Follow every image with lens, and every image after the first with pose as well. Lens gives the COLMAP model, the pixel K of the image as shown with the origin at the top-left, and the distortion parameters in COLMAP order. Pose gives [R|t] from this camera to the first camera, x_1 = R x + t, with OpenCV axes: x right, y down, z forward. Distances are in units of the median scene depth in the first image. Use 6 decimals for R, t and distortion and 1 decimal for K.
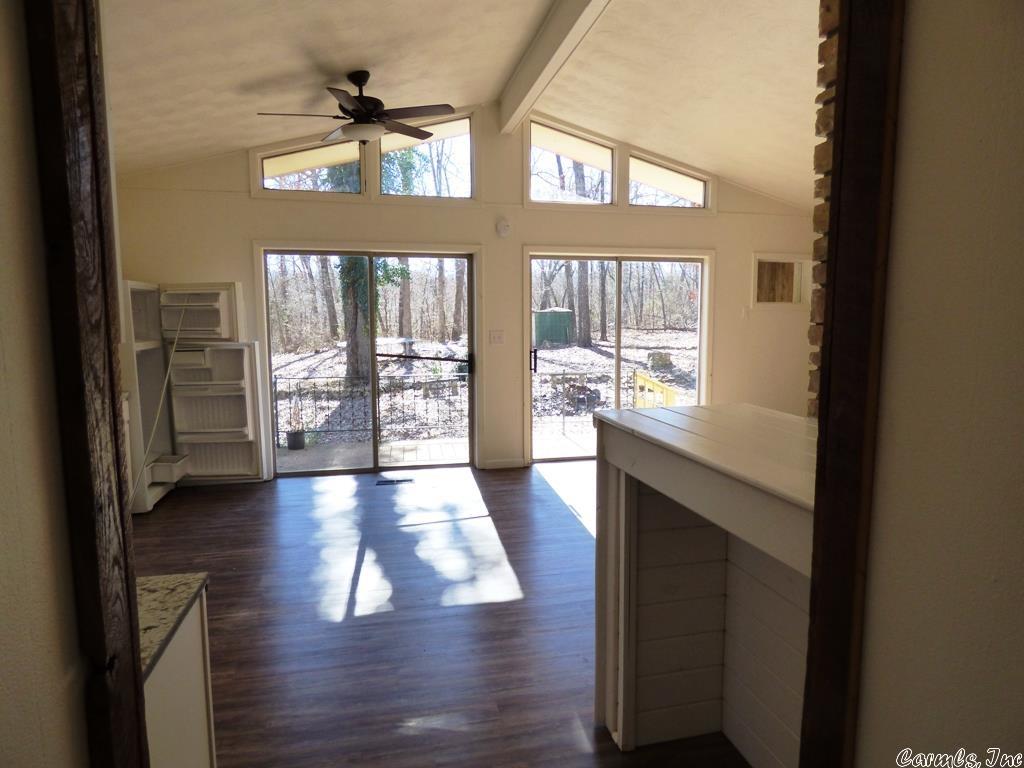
lens RADIAL K [[622.3, 0, 512.6], [0, 622.3, 382.0], [0, 0, 1]] dist [-0.005048, 0.000197]
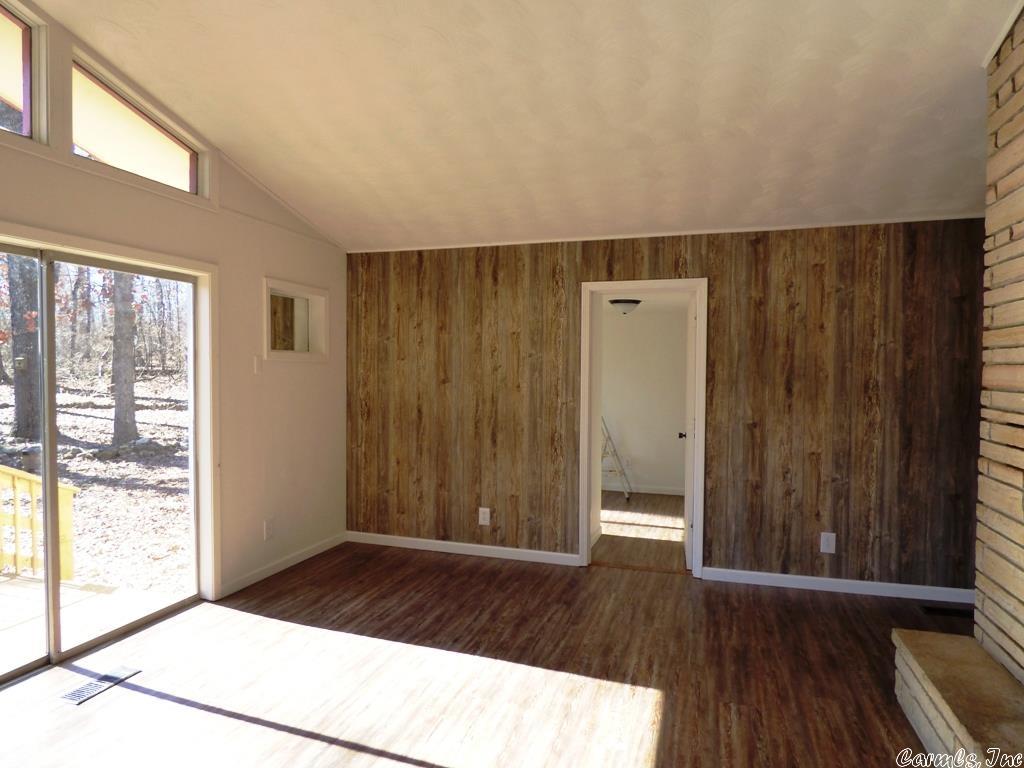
lens RADIAL K [[622.3, 0, 512.6], [0, 622.3, 382.0], [0, 0, 1]] dist [-0.005048, 0.000197]
pose [[0.498592, -0.018434, 0.866641, -0.071277], [0.086742, 0.995817, -0.028722, -0.050736], [-0.862486, 0.089495, 0.498105, 0.433827]]
